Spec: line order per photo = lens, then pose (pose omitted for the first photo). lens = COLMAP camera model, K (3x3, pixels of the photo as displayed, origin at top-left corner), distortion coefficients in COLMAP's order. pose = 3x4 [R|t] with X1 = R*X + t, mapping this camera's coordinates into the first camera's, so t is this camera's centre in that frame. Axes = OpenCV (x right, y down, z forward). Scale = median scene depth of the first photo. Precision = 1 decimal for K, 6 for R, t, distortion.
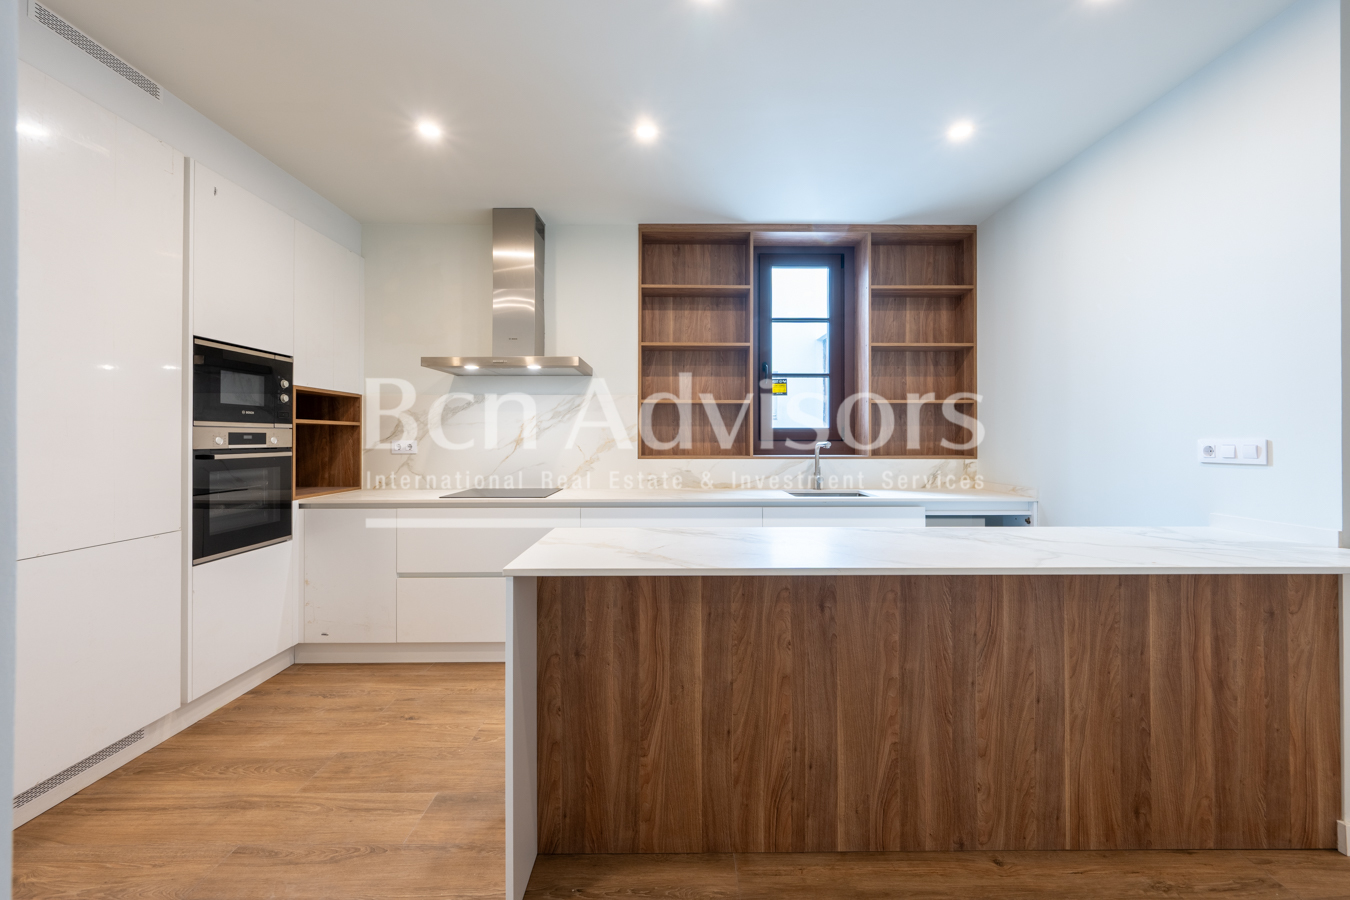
lens RADIAL K [[532.0, 0, 678.9], [0, 532.0, 437.5], [0, 0, 1]] dist [-0.003327, 0.001362]
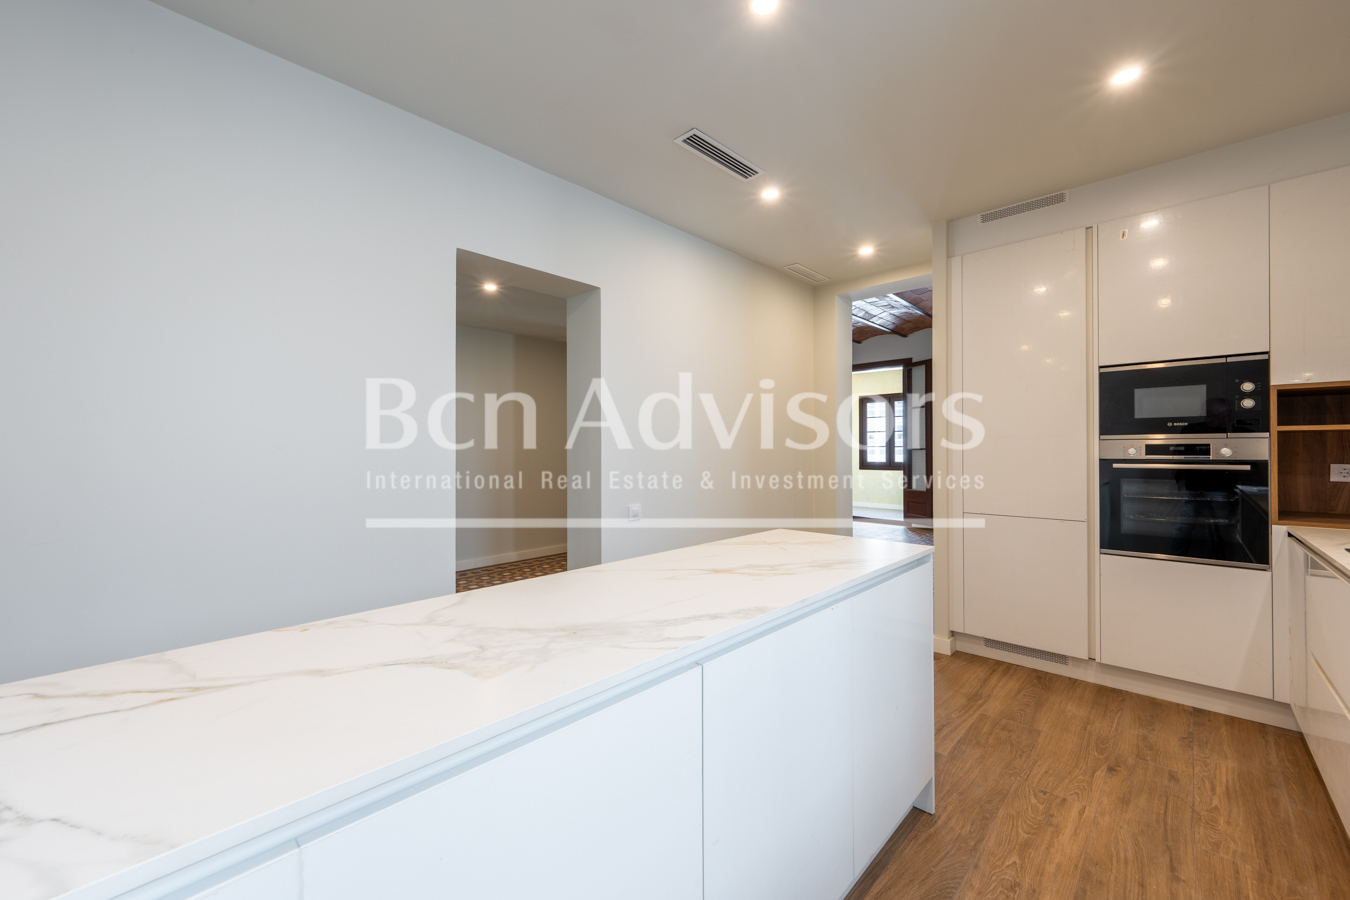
lens RADIAL K [[532.0, 0, 669.6], [0, 532.0, 446.2], [0, 0, 1]] dist [-0.003327, 0.001362]
pose [[-0.701452, -0.001817, -0.712714, 0.572686], [0.002417, 0.999985, -0.004929, -0.001980], [0.712713, -0.005180, -0.701437, 0.995137]]
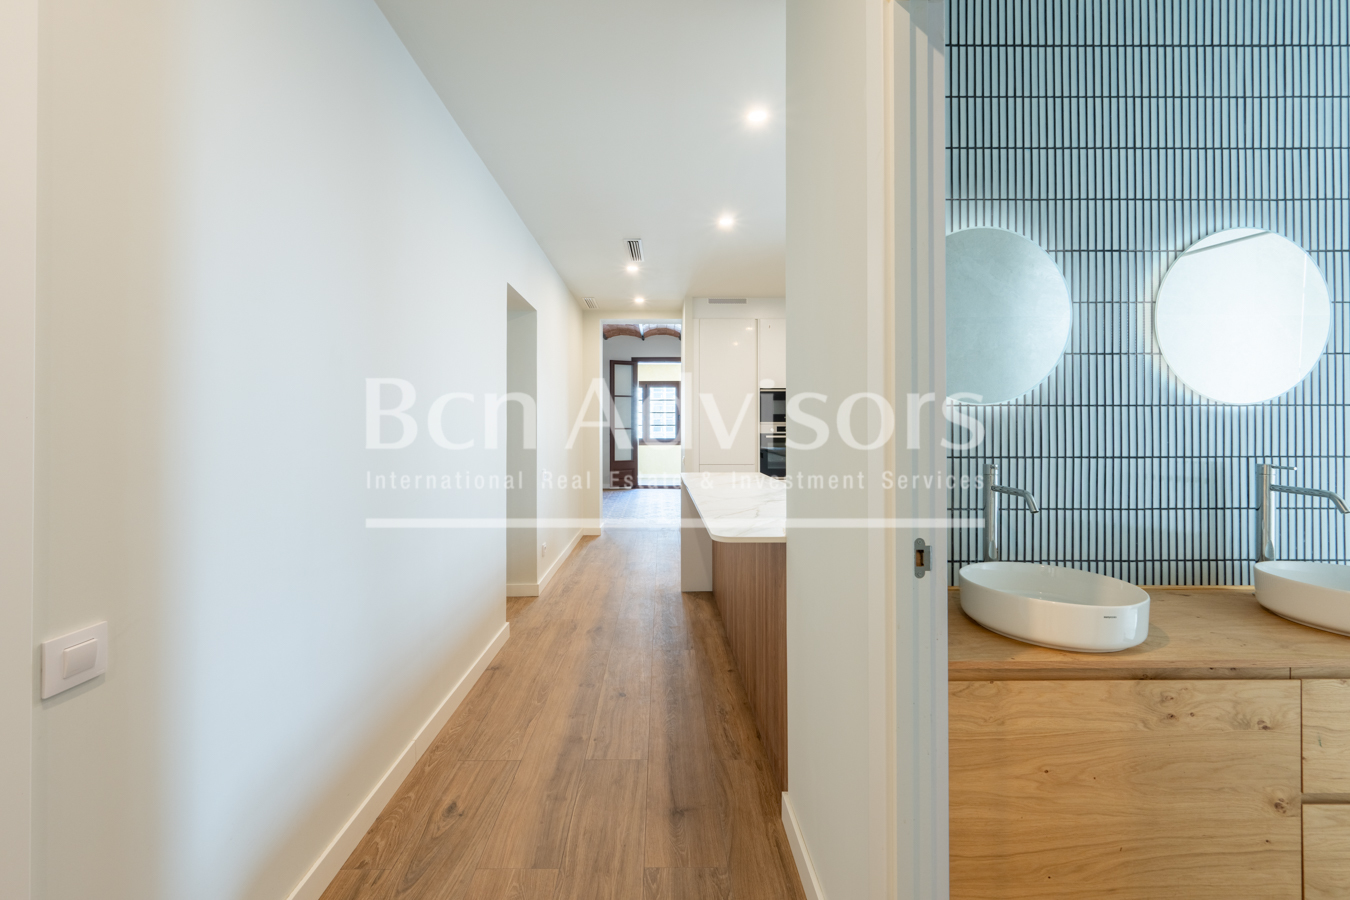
lens RADIAL K [[532.0, 0, 667.0], [0, 532.0, 429.2], [0, 0, 1]] dist [-0.003327, 0.001362]
pose [[0.010005, 0.005986, -0.999932, 1.416674], [0.000749, 0.999982, 0.005994, -0.011771], [0.999950, -0.000808, 0.010000, 0.460897]]
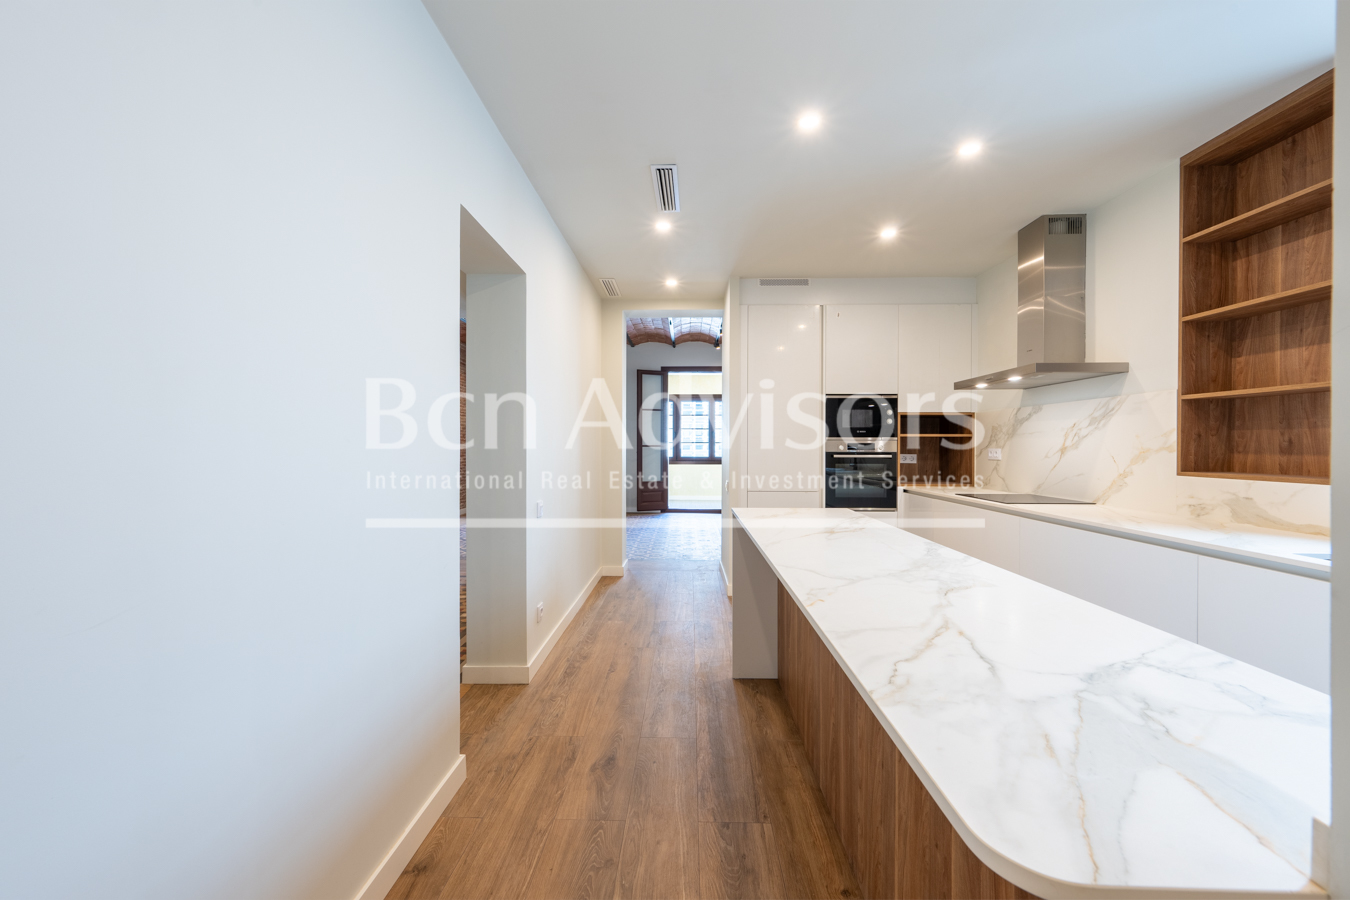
lens RADIAL K [[532.0, 0, 668.1], [0, 532.0, 448.7], [0, 0, 1]] dist [-0.003327, 0.001362]
pose [[-0.042316, 0.007236, -0.999078, 0.933507], [-0.000401, 0.999974, 0.007260, -0.003107], [0.999104, 0.000708, -0.042312, 0.430572]]
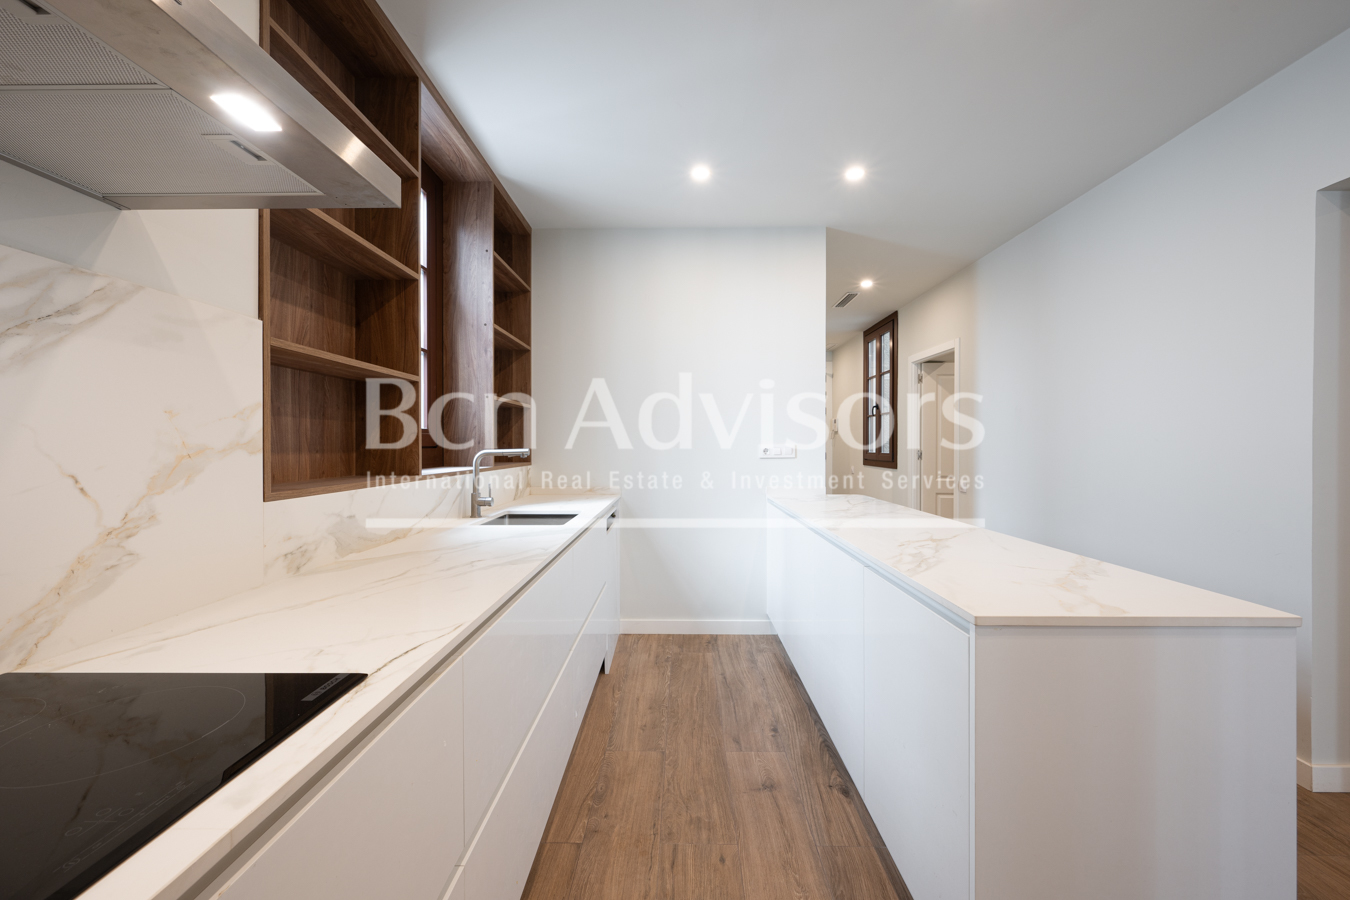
lens RADIAL K [[532.0, 0, 677.0], [0, 532.0, 446.6], [0, 0, 1]] dist [-0.003327, 0.001362]
pose [[0.019982, -0.005182, 0.999787, -0.572014], [-0.001590, 0.999985, 0.005214, 0.001232], [-0.999799, -0.001694, 0.019973, 0.963011]]
